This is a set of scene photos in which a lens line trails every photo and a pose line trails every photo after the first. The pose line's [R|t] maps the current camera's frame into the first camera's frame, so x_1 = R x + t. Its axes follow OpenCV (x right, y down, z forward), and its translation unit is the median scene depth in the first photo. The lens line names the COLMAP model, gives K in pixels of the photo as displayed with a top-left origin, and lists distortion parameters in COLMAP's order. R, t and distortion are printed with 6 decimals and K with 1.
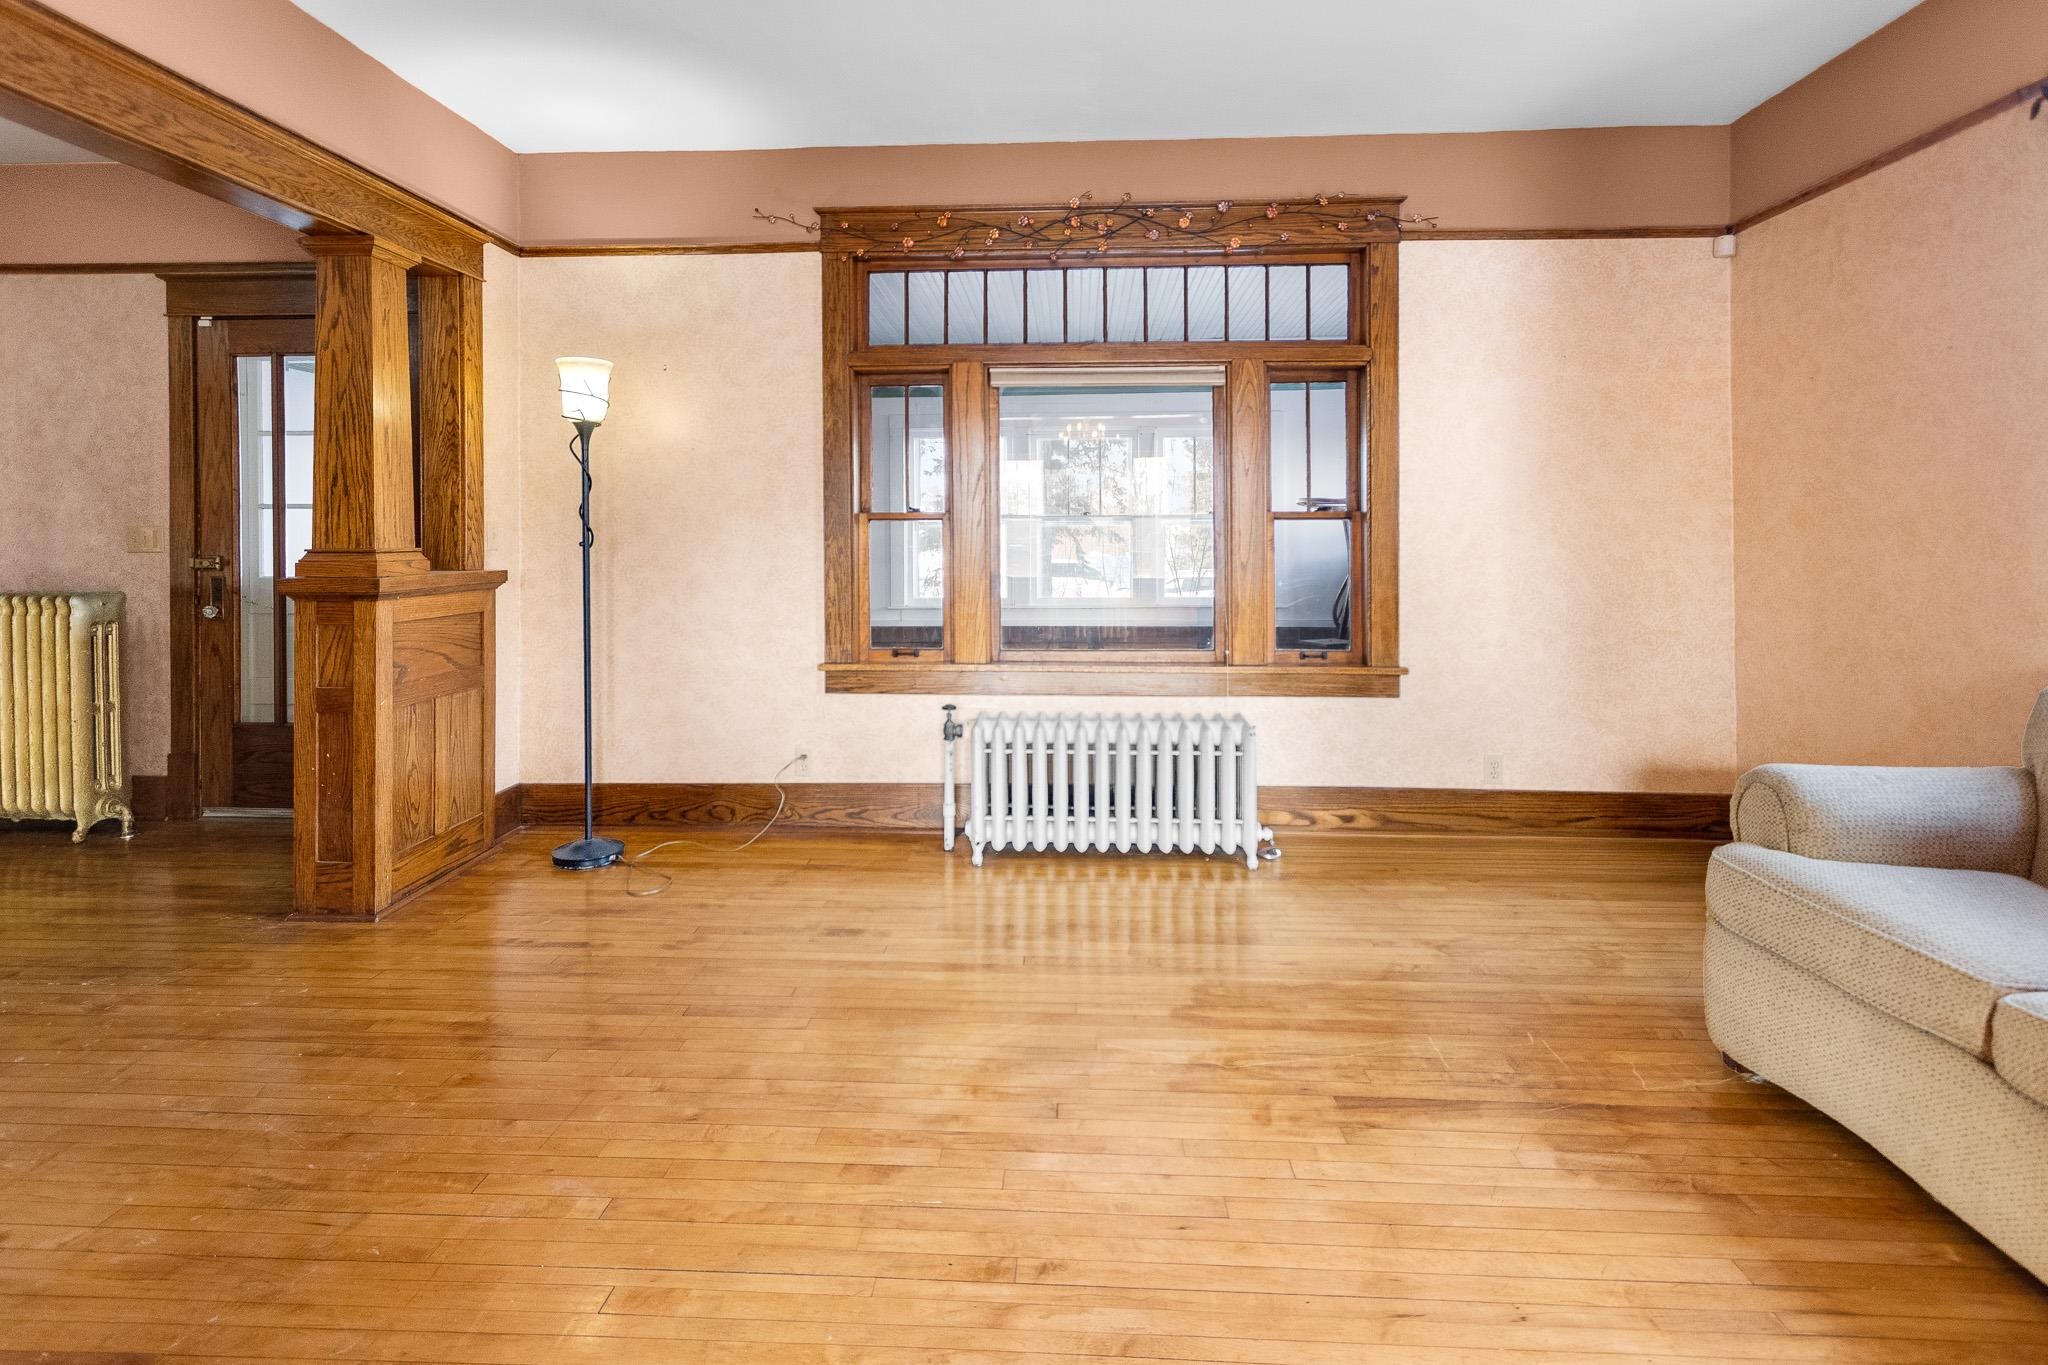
lens RADIAL K [[1043.1, 0, 1022.4], [0, 1043.1, 566.7], [0, 0, 1]] dist [0.004287, -0.001639]
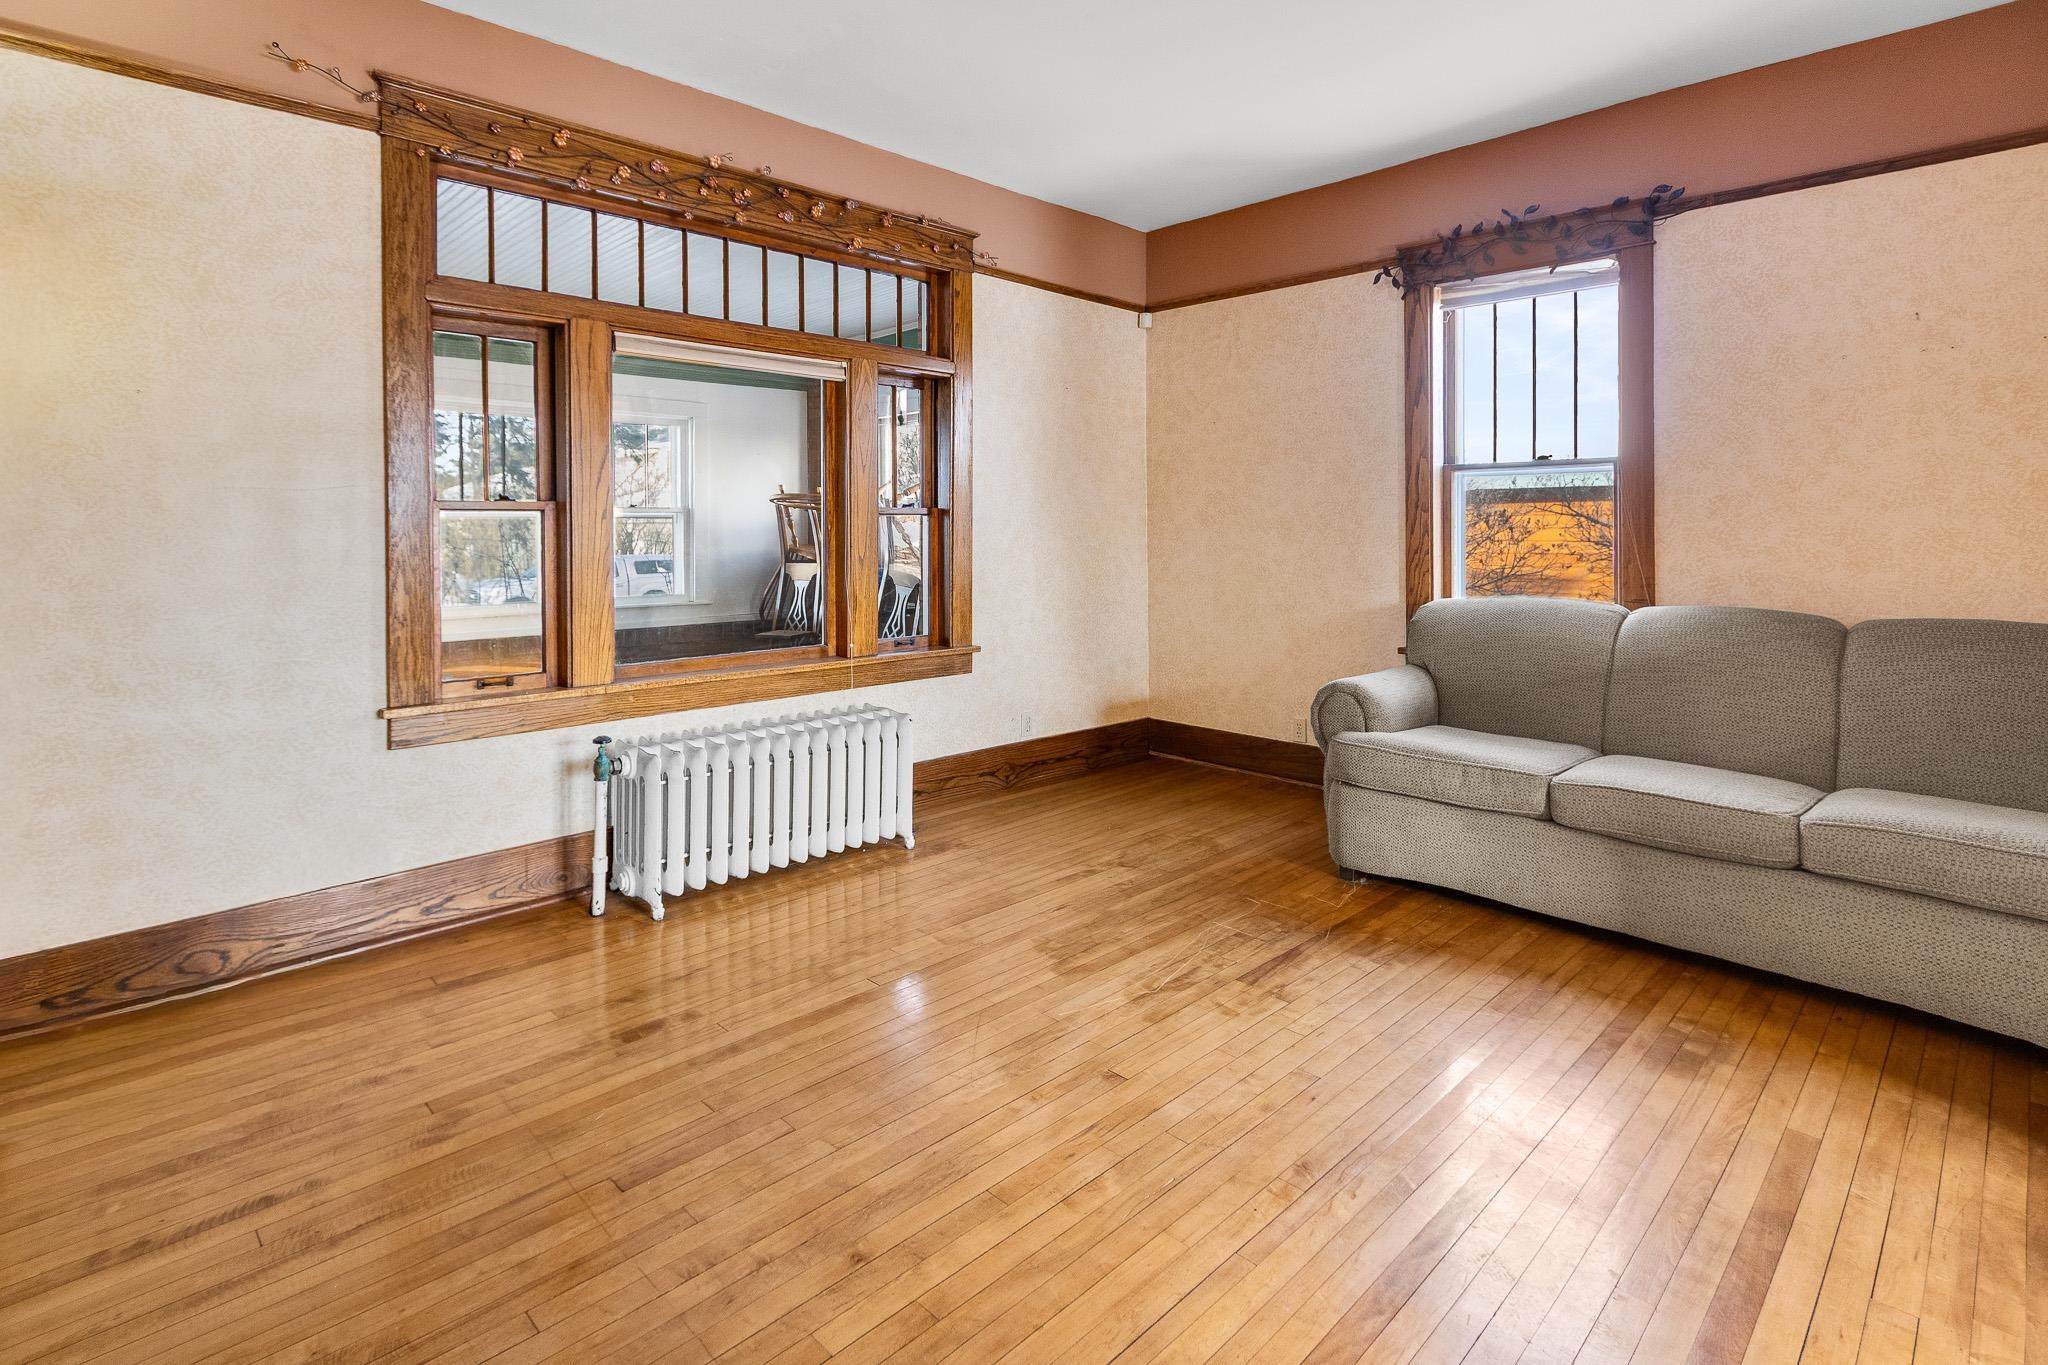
lens RADIAL K [[1036.1, 0, 1024.5], [0, 1036.1, 562.1], [0, 0, 1]] dist [0.001693, -0.001815]
pose [[0.664522, -0.023172, 0.746909, -0.454756], [0.023529, 0.999672, 0.010080, -0.005340], [-0.746898, 0.010876, 0.664850, 0.210252]]
